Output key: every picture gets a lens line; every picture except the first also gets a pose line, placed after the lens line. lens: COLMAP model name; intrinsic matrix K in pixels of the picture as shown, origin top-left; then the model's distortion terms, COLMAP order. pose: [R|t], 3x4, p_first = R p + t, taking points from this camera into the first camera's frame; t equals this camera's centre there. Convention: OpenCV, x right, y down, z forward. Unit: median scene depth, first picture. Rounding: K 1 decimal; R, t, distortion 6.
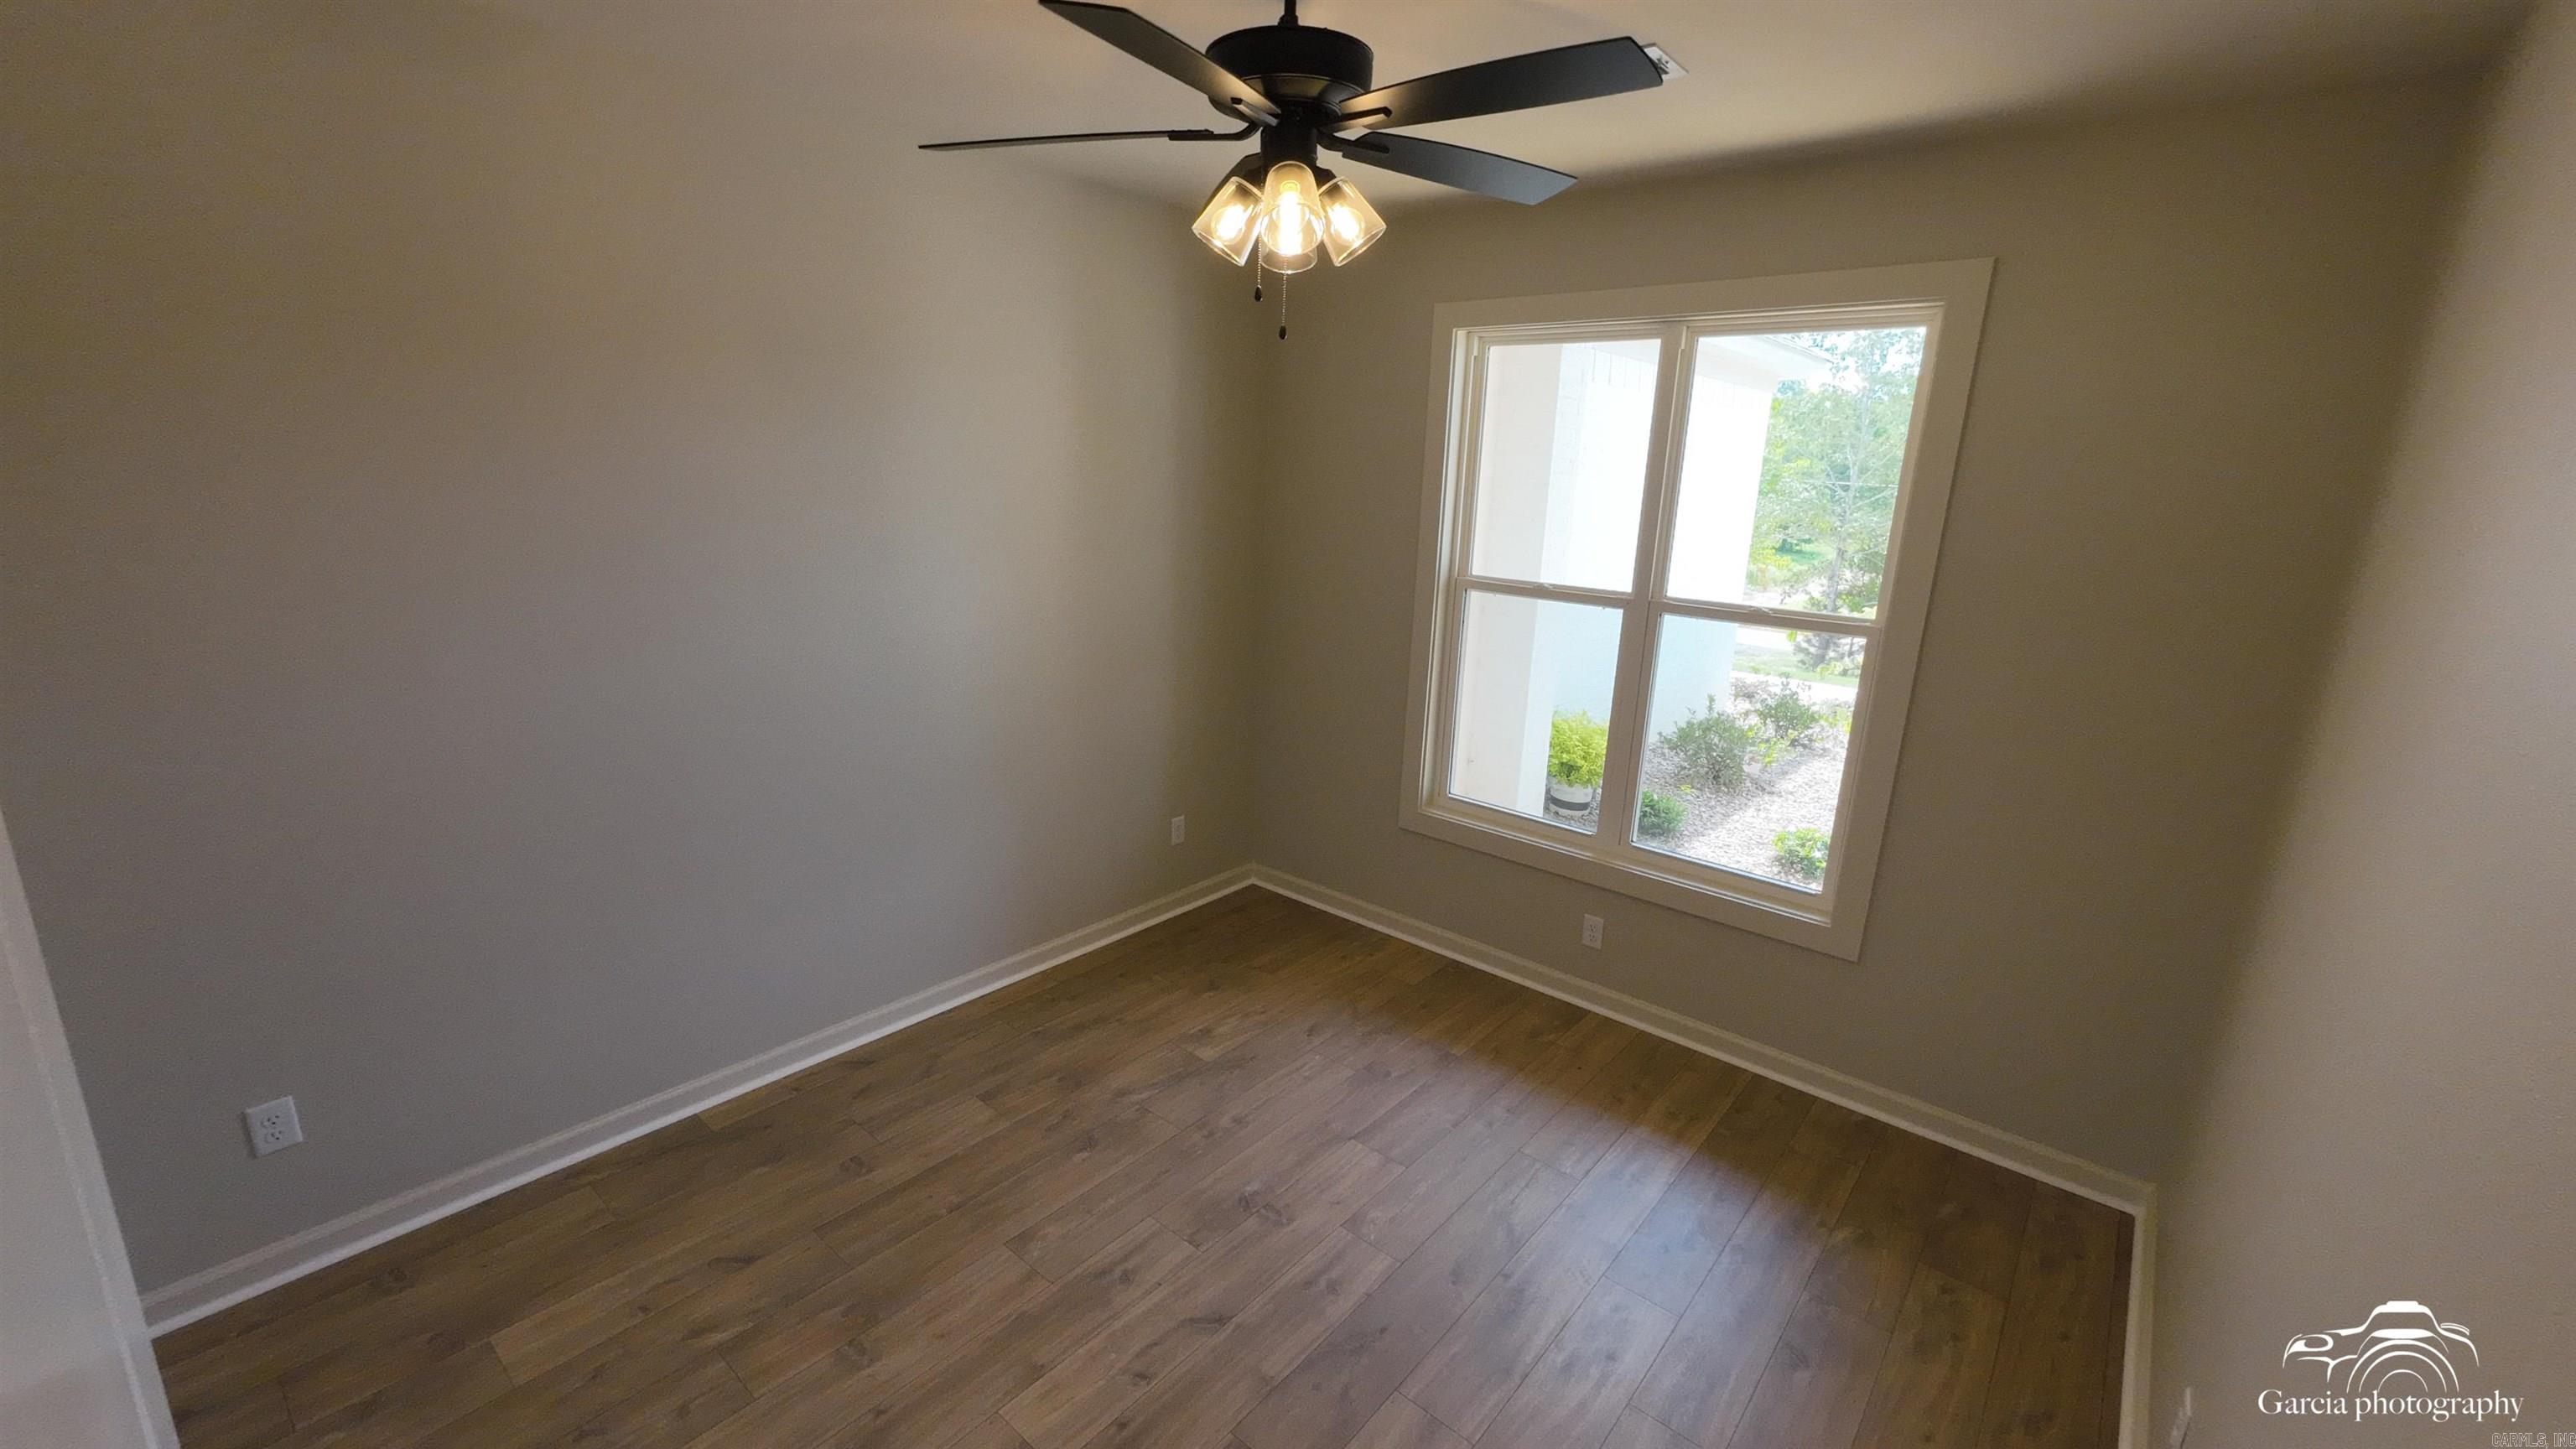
lens RADIAL K [[1077.0, 0, 1289.7], [0, 1077.0, 728.5], [0, 0, 1]] dist [0.012128, -0.000036]
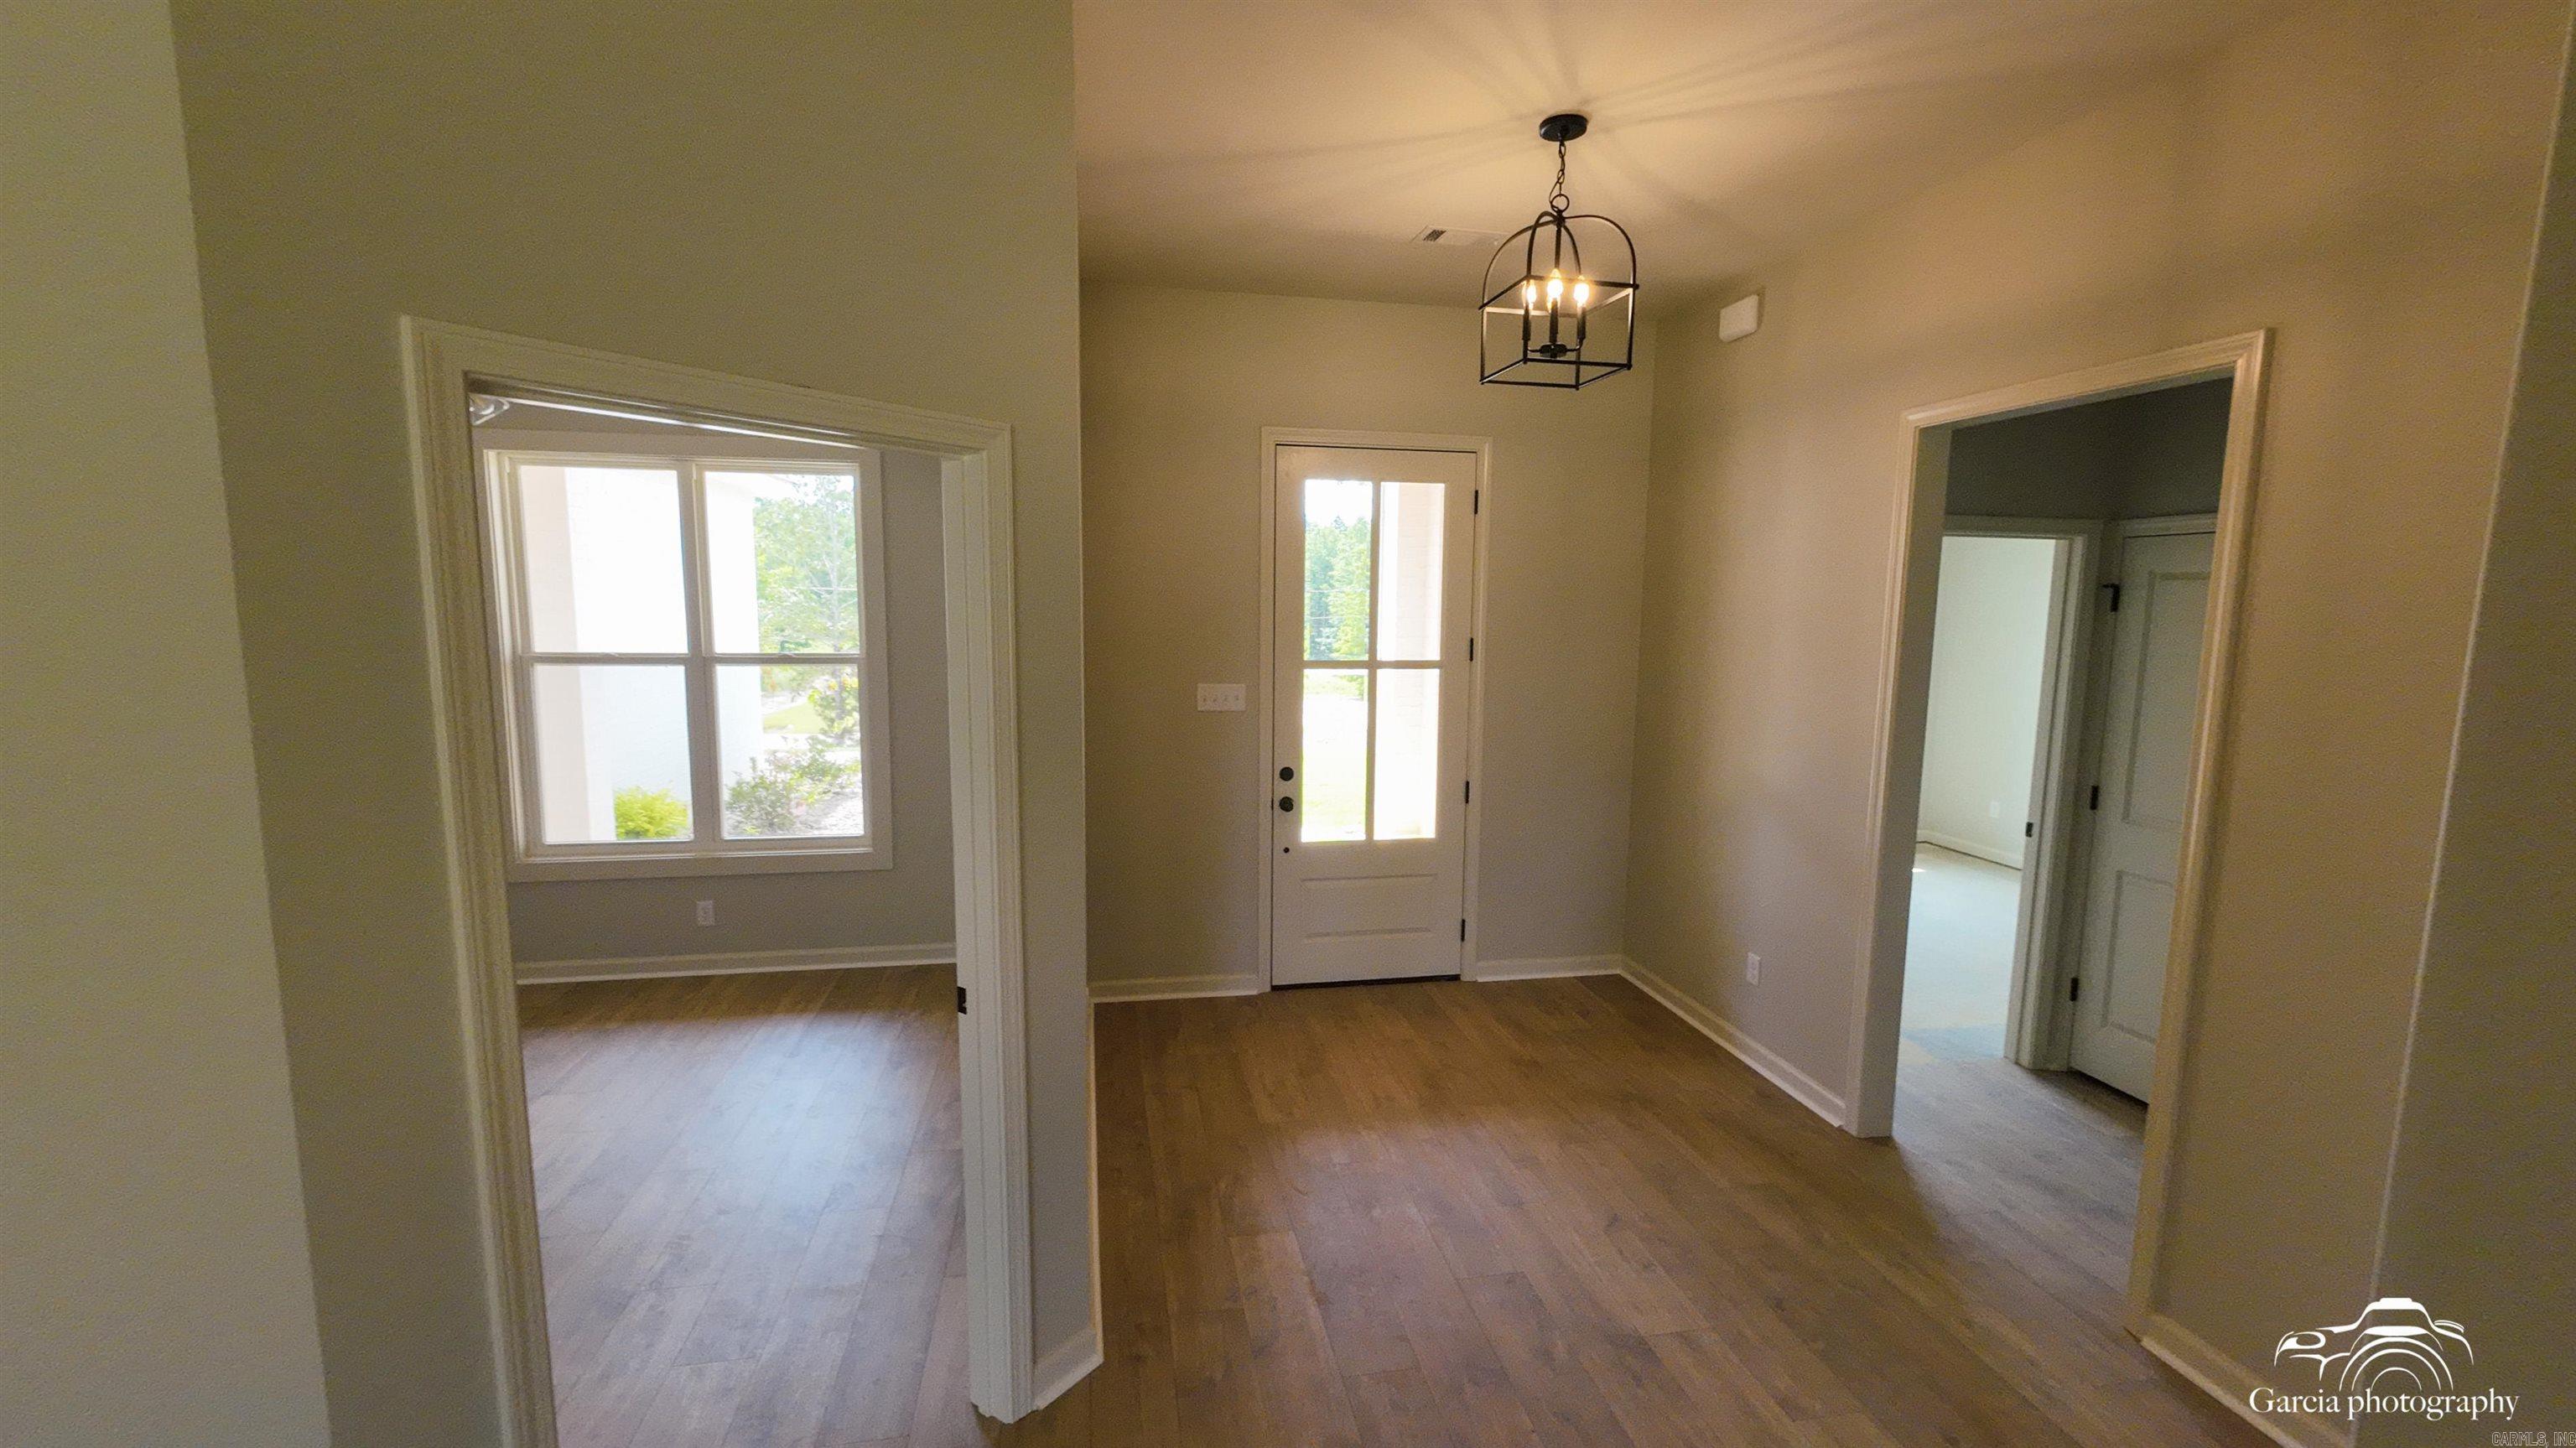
lens RADIAL K [[1076.9, 0, 1289.7], [0, 1076.9, 728.0], [0, 0, 1]] dist [0.012128, -0.000036]
pose [[0.647739, -0.127932, 0.751045, -0.193904], [0.200266, 0.979724, -0.005835, 0.109252], [-0.735070, 0.154188, 0.660226, -0.373471]]
